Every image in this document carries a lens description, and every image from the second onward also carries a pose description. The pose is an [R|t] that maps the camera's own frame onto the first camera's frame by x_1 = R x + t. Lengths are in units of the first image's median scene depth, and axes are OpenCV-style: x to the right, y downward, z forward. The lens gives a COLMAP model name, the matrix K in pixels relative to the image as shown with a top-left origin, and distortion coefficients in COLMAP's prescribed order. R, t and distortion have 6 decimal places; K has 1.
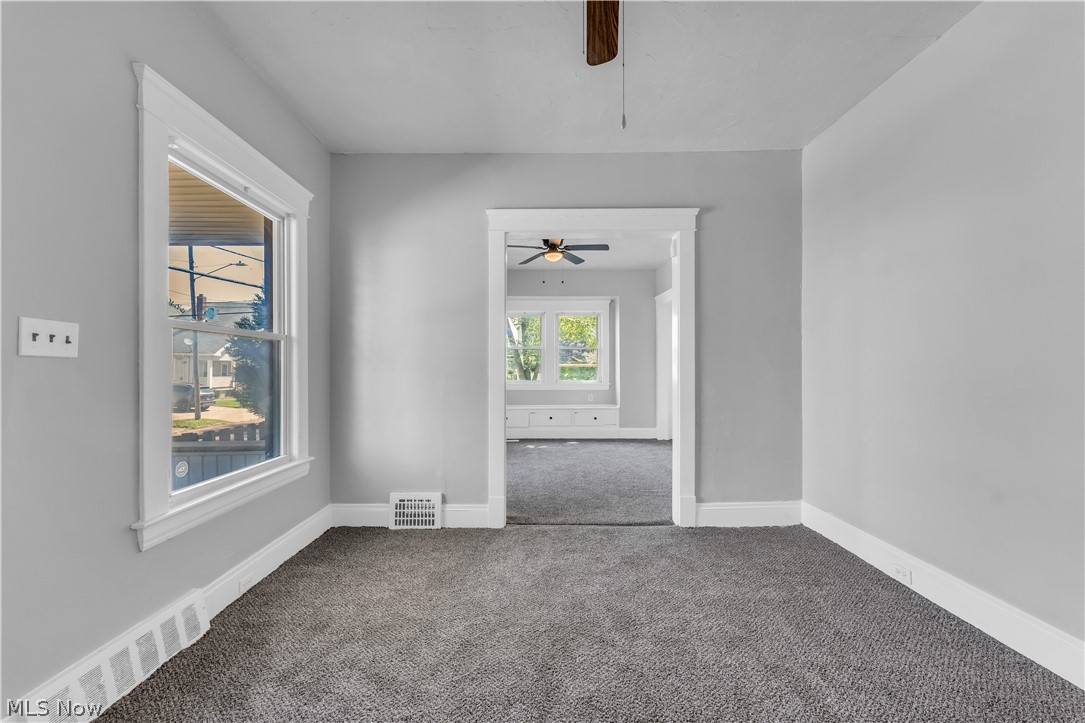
lens RADIAL K [[435.9, 0, 536.9], [0, 435.9, 365.6], [0, 0, 1]] dist [0.000041, 0.000017]
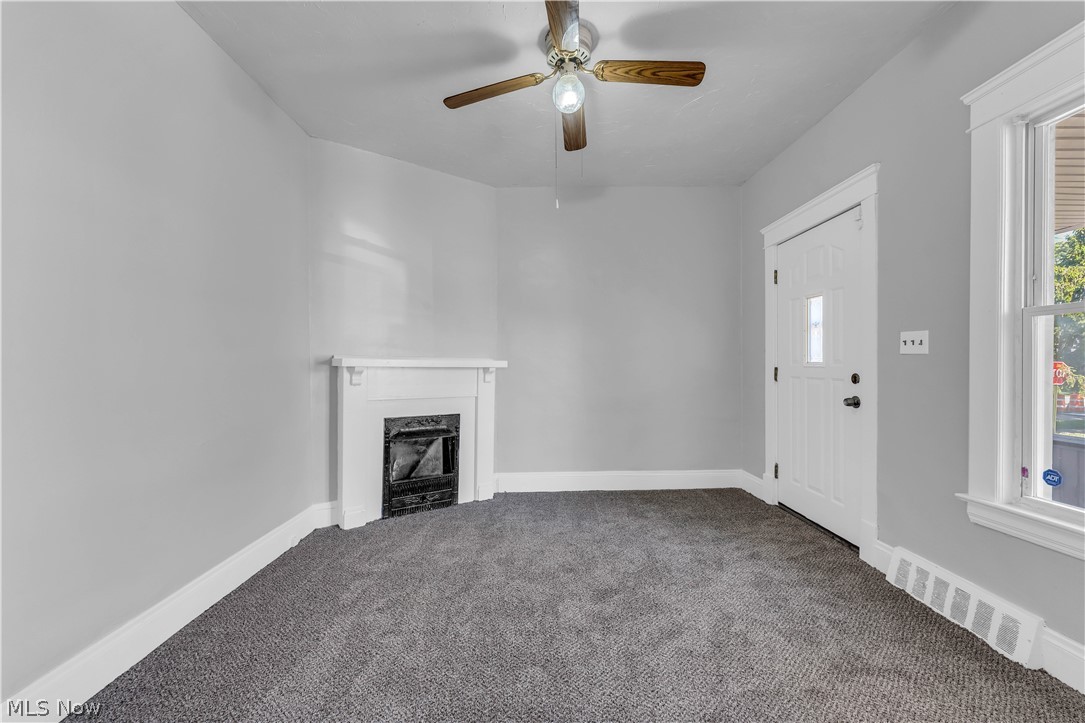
lens RADIAL K [[435.9, 0, 536.9], [0, 435.9, 365.6], [0, 0, 1]] dist [0.000041, 0.000017]
pose [[-0.999927, -0.000071, -0.012121, 0.263274], [-0.000036, 0.999996, -0.002923, 0.024440], [0.012122, -0.002922, -0.999922, 2.290652]]
